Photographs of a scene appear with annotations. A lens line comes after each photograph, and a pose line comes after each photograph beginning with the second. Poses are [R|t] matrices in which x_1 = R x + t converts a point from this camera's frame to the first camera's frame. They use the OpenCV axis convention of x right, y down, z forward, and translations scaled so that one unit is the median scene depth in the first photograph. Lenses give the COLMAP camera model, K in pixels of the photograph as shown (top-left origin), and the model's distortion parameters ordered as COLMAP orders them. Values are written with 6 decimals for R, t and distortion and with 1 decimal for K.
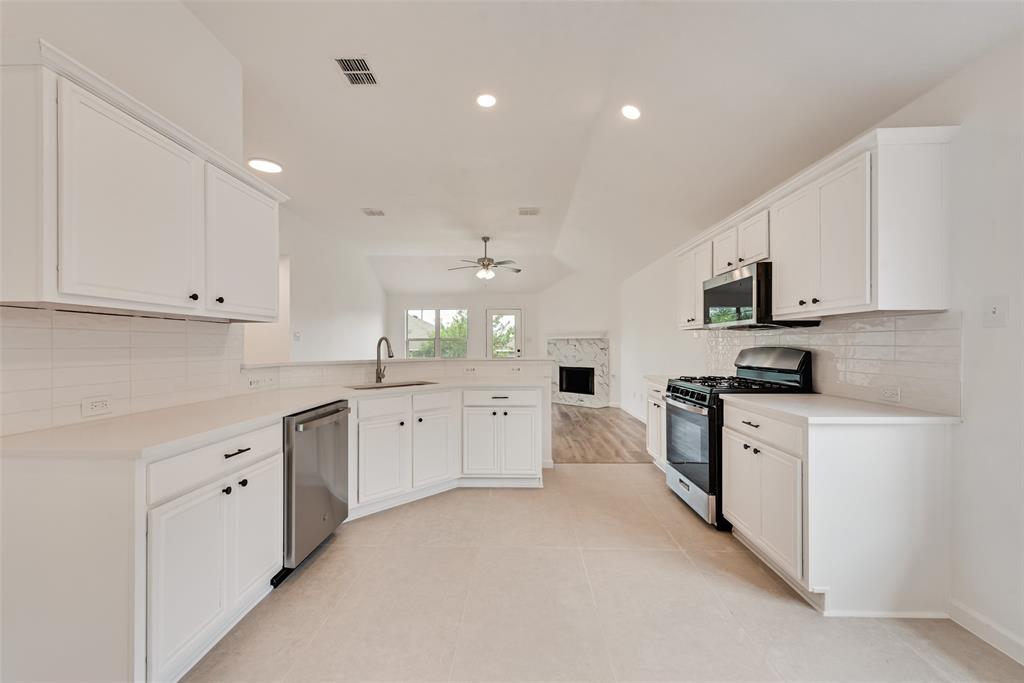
lens RADIAL K [[398.3, 0, 508.6], [0, 398.3, 342.0], [0, 0, 1]] dist [0.013418, -0.004850]
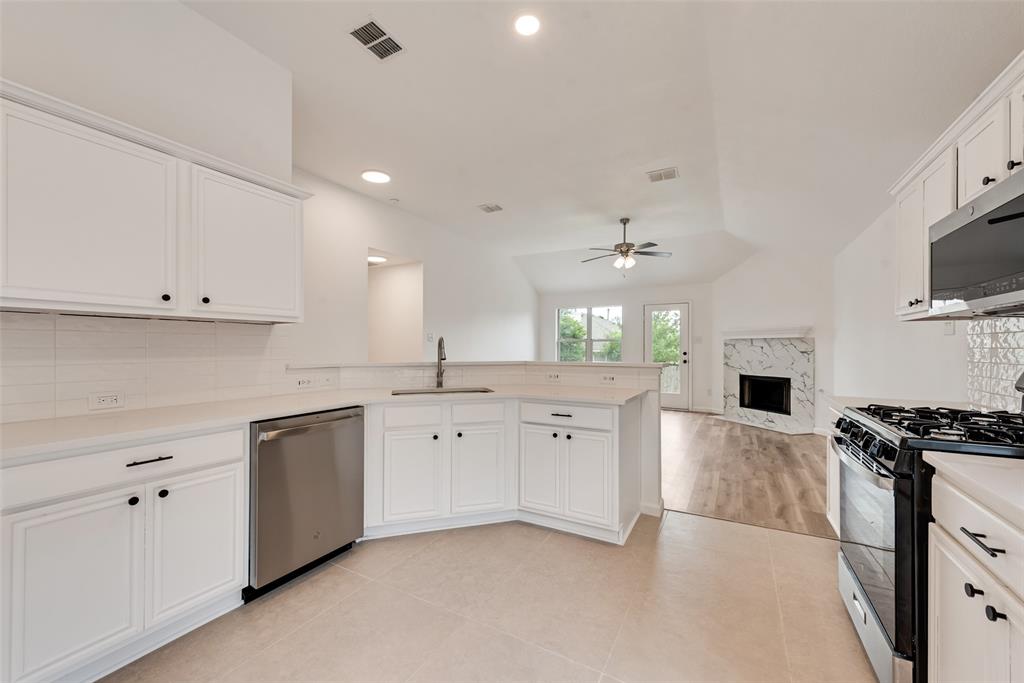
lens RADIAL K [[399.8, 0, 509.4], [0, 399.8, 344.9], [0, 0, 1]] dist [0.014320, -0.004649]
pose [[0.886424, 0.001372, -0.462872, 0.146400], [0.000633, 0.999991, 0.004176, 0.000923], [0.462874, -0.003994, 0.886415, 0.163702]]
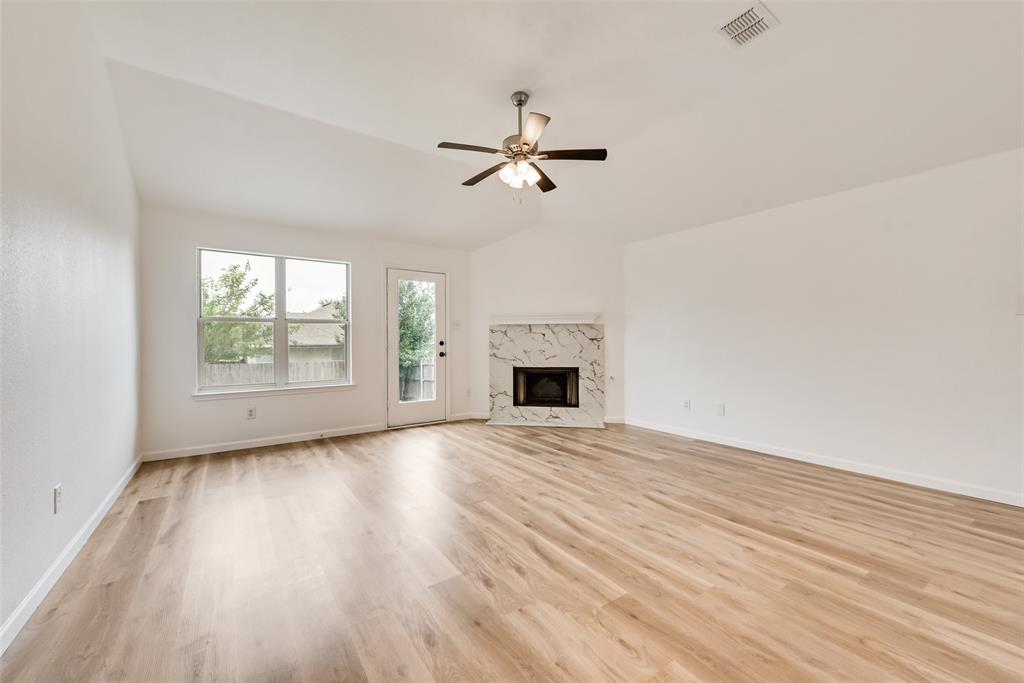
lens RADIAL K [[398.3, 0, 508.6], [0, 398.3, 342.0], [0, 0, 1]] dist [0.013418, -0.004850]
pose [[0.800543, -0.000828, 0.599275, -0.420259], [-0.005309, 0.999950, 0.008474, 0.024433], [-0.599252, -0.009965, 0.800499, 0.779903]]
